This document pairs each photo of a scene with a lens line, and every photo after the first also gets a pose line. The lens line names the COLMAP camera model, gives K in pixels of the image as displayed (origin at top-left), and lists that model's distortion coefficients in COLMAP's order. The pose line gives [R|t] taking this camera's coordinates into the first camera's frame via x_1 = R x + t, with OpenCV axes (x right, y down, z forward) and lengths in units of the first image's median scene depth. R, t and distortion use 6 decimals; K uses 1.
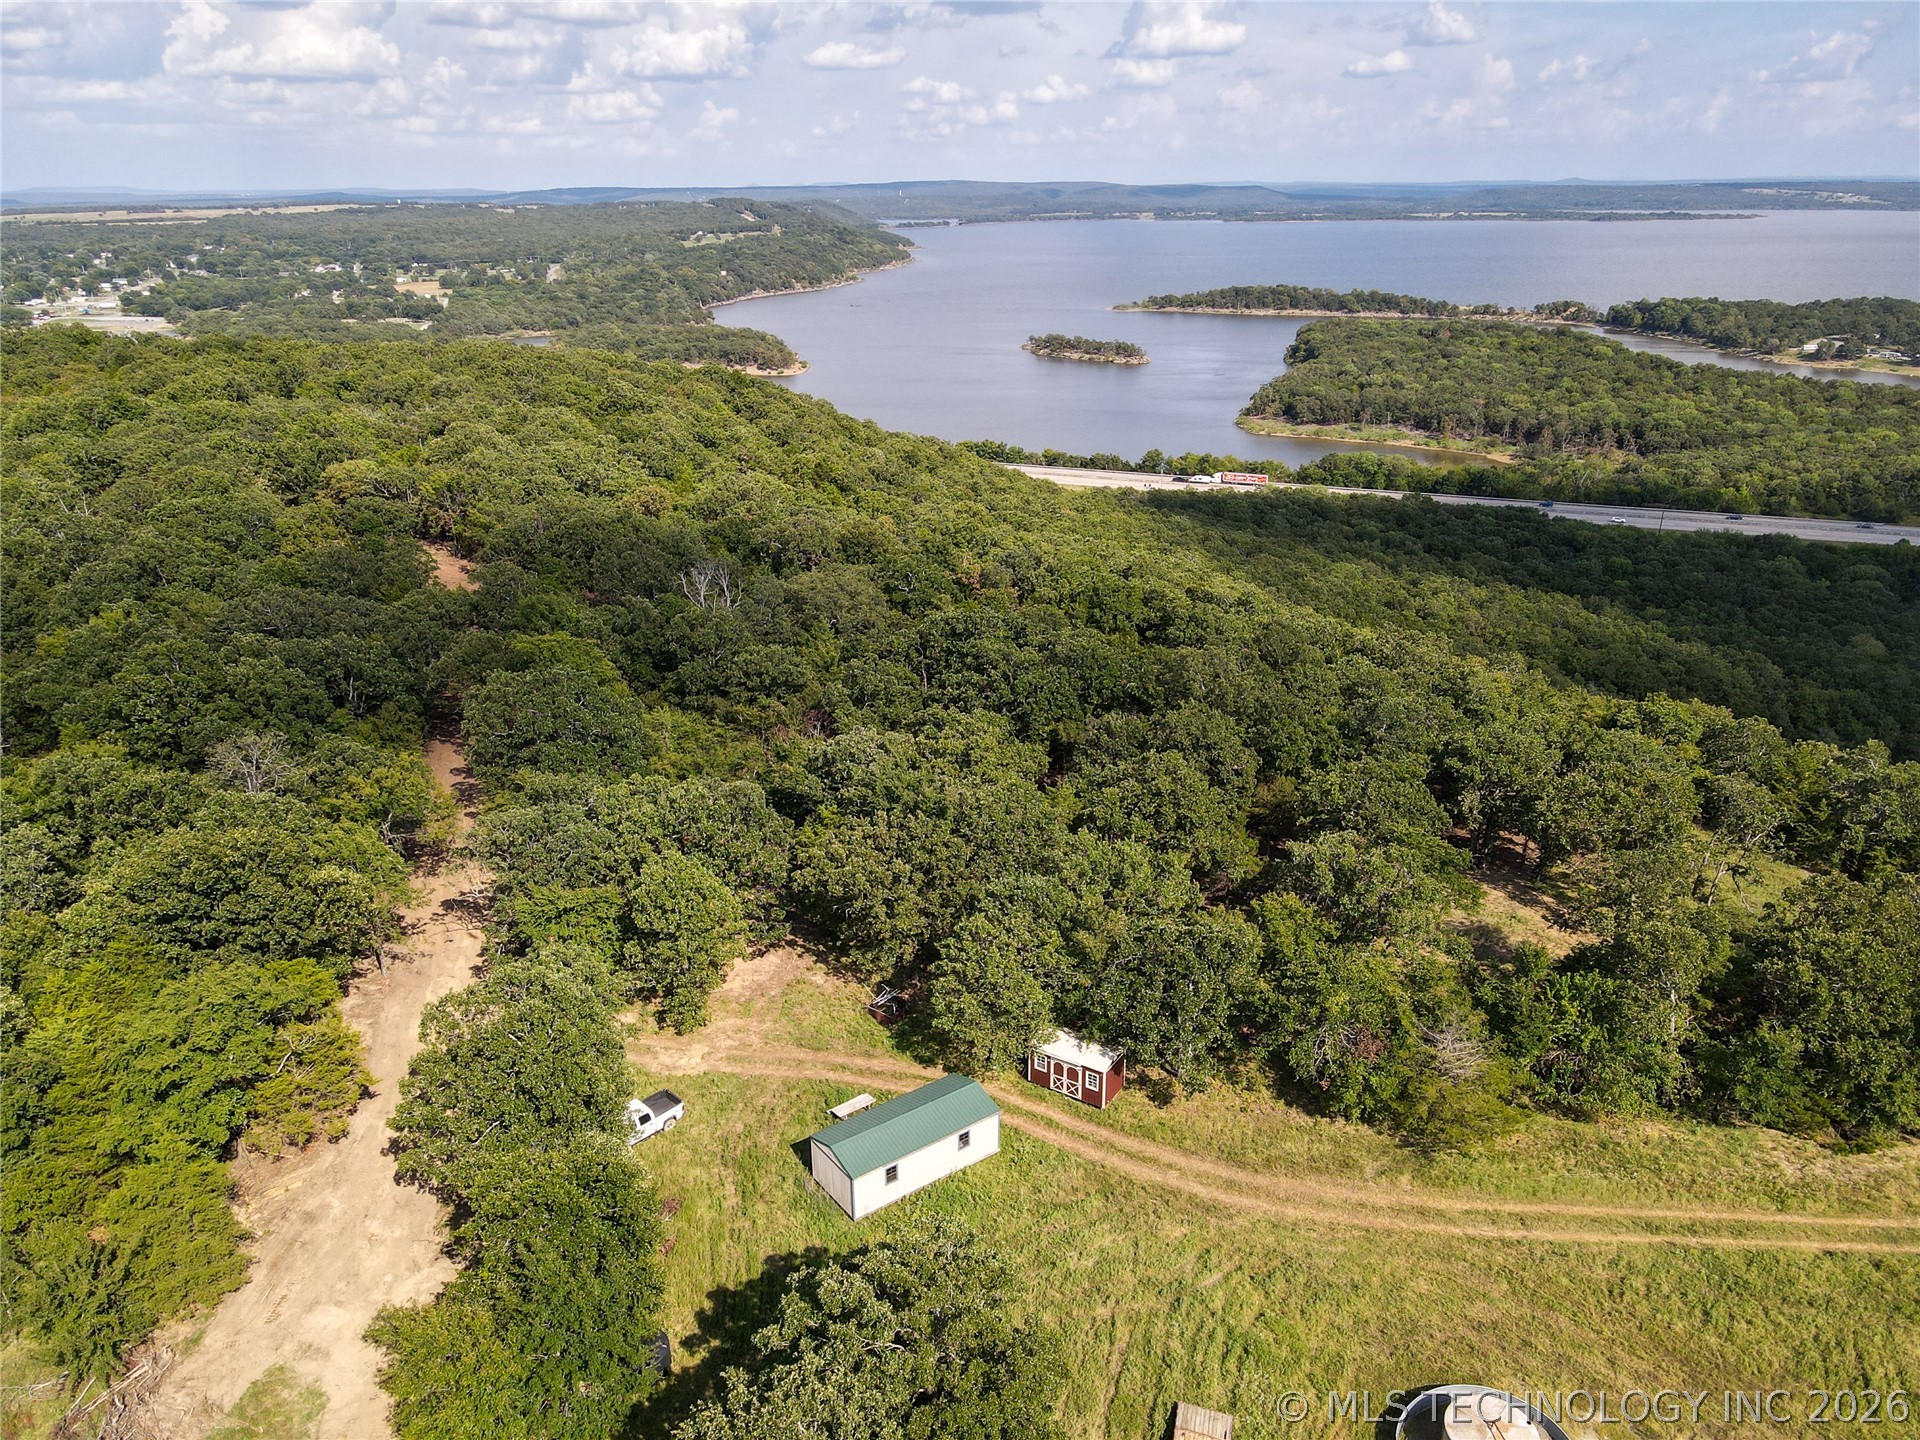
lens RADIAL K [[1400.6, 0, 969.7], [0, 1400.6, 716.6], [0, 0, 1]] dist [0.001373, 0.008047]
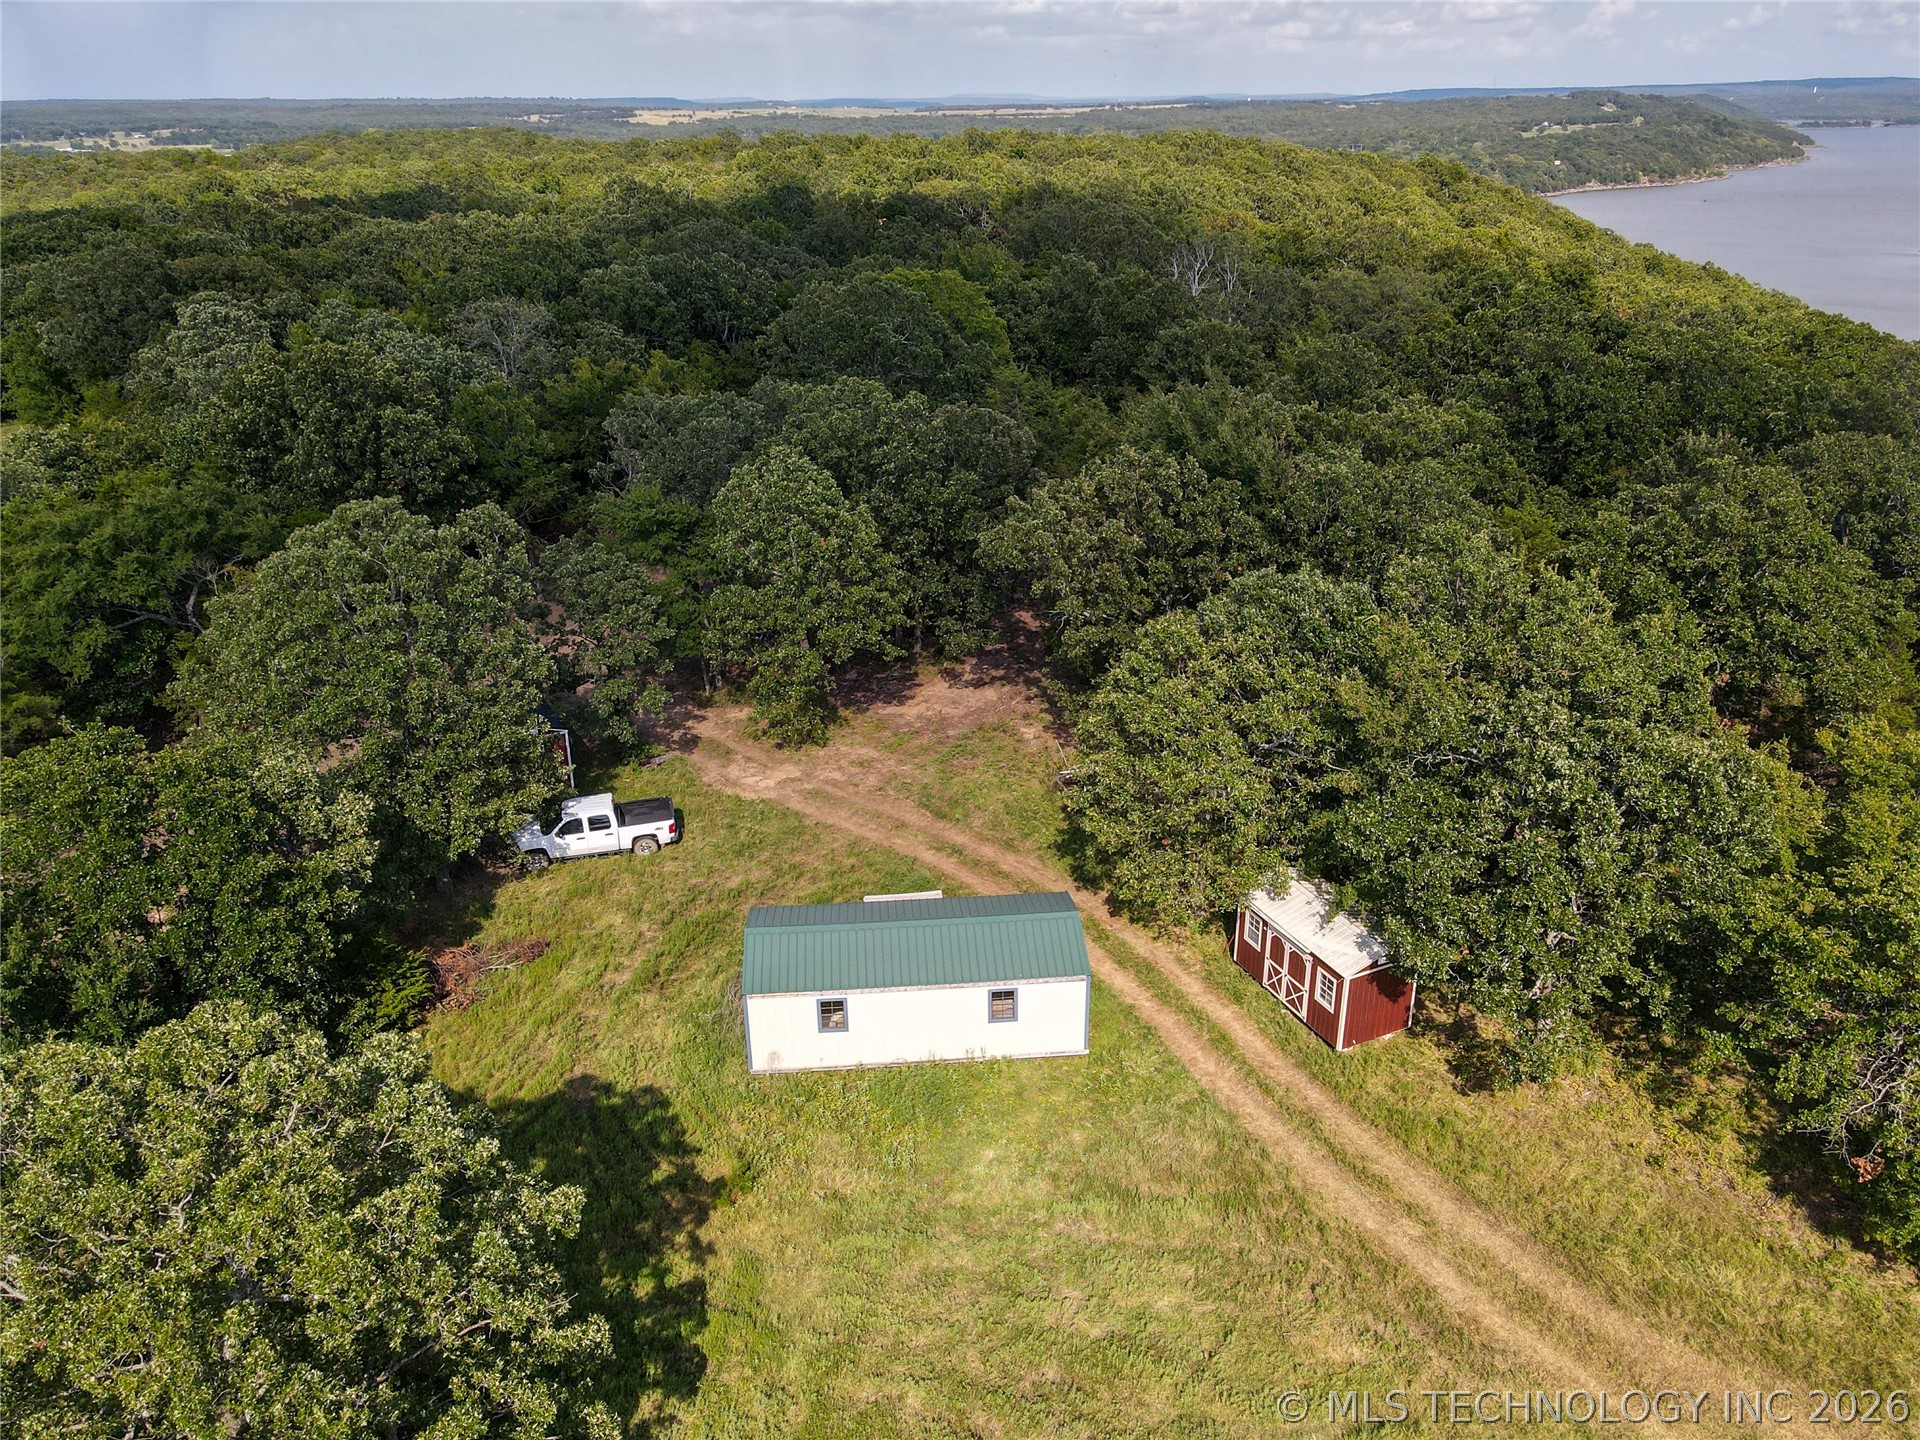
lens RADIAL K [[1400.6, 0, 955.0], [0, 1400.6, 716.7], [0, 0, 1]] dist [0.001373, 0.008047]
pose [[0.848507, 0.213390, -0.484253, 0.189819], [-0.184108, 0.976964, 0.107915, 0.135446], [0.496126, -0.002412, 0.868247, 0.502279]]
